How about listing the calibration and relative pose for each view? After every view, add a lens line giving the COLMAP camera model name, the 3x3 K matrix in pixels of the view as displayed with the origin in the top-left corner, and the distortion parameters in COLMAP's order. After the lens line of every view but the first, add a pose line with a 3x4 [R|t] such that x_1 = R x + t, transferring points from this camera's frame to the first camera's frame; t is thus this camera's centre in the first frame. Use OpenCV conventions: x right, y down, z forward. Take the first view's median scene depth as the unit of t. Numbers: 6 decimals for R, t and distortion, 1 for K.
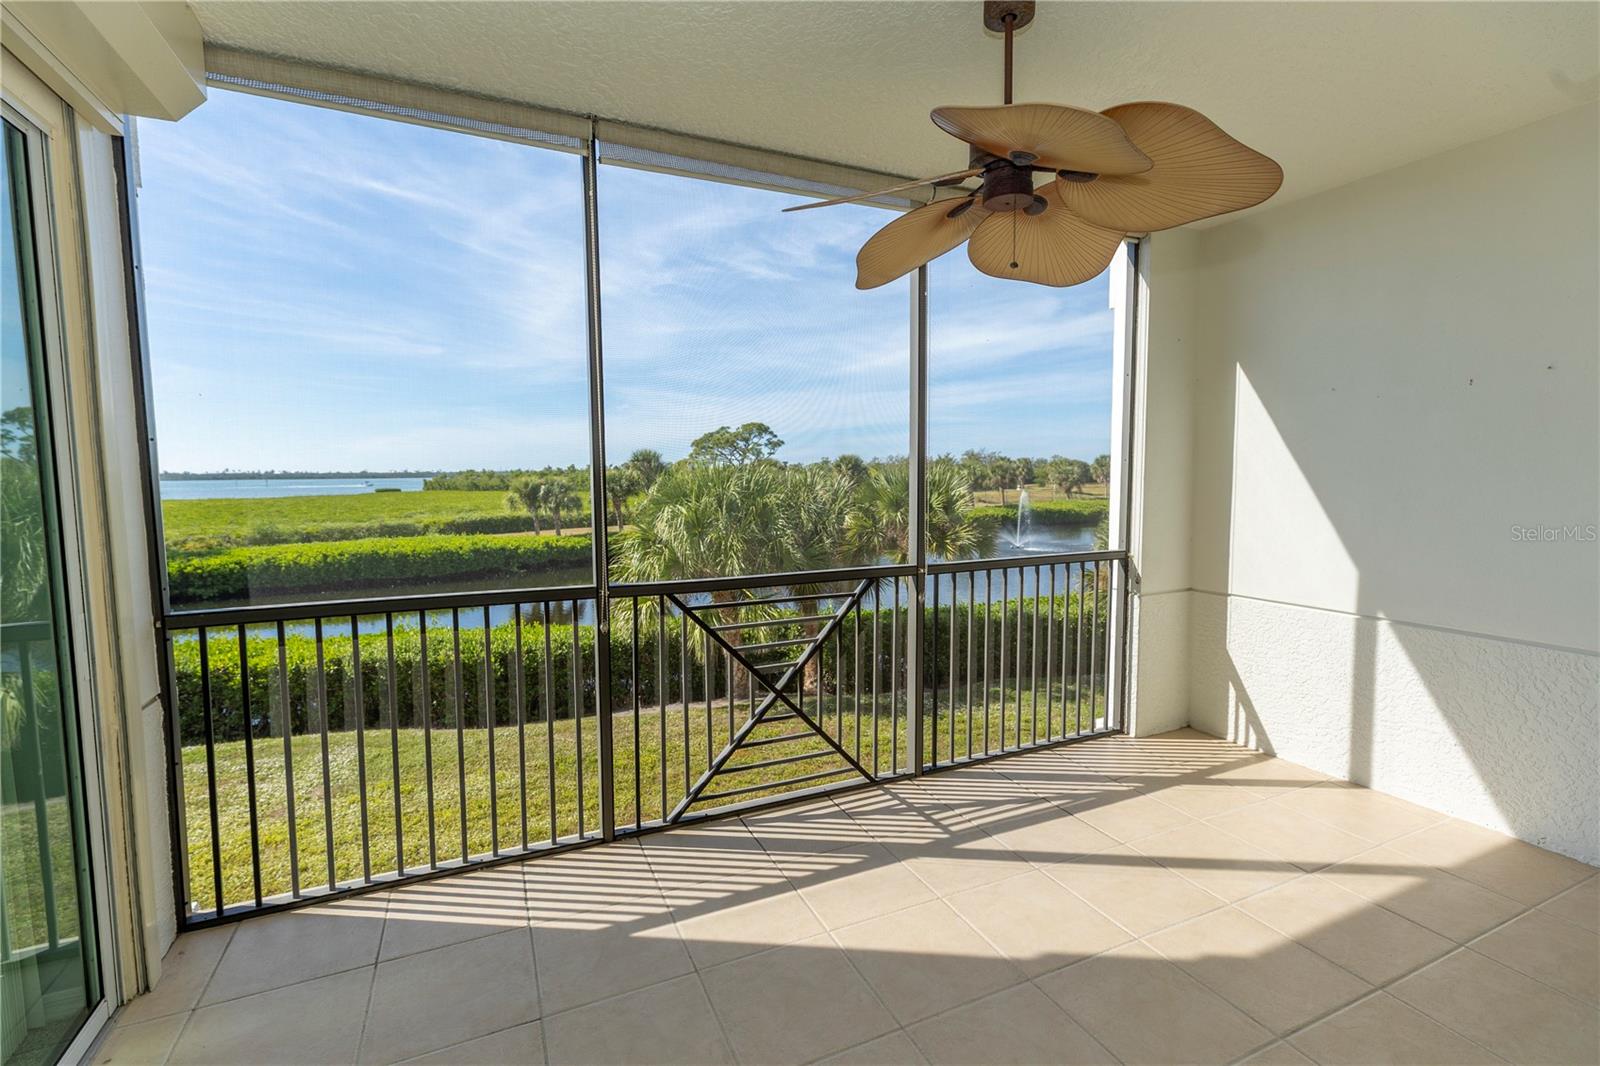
lens RADIAL K [[708.0, 0, 791.4], [0, 708.0, 537.3], [0, 0, 1]] dist [0.006520, -0.000720]
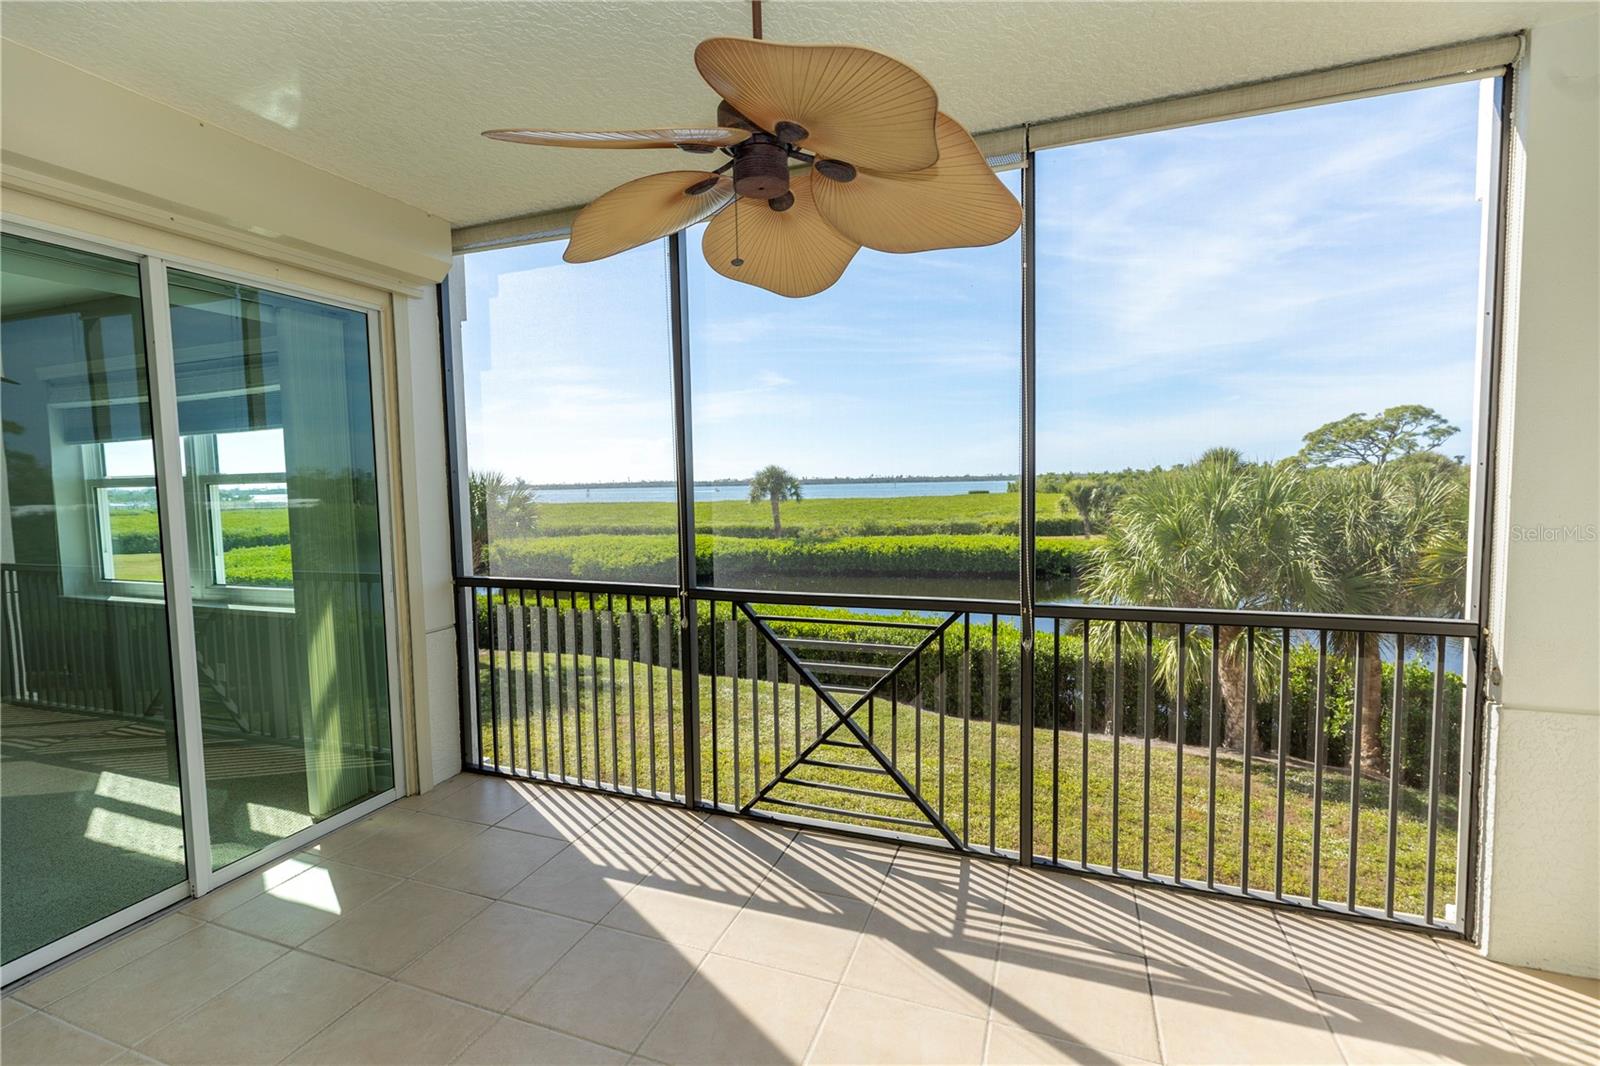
lens RADIAL K [[708.0, 0, 798.3], [0, 708.0, 527.1], [0, 0, 1]] dist [0.006520, -0.000720]
pose [[0.714330, 0.040379, -0.698643, 0.135968], [-0.052731, 0.998602, 0.003800, -0.008444], [0.697820, 0.034126, 0.715460, 0.059698]]
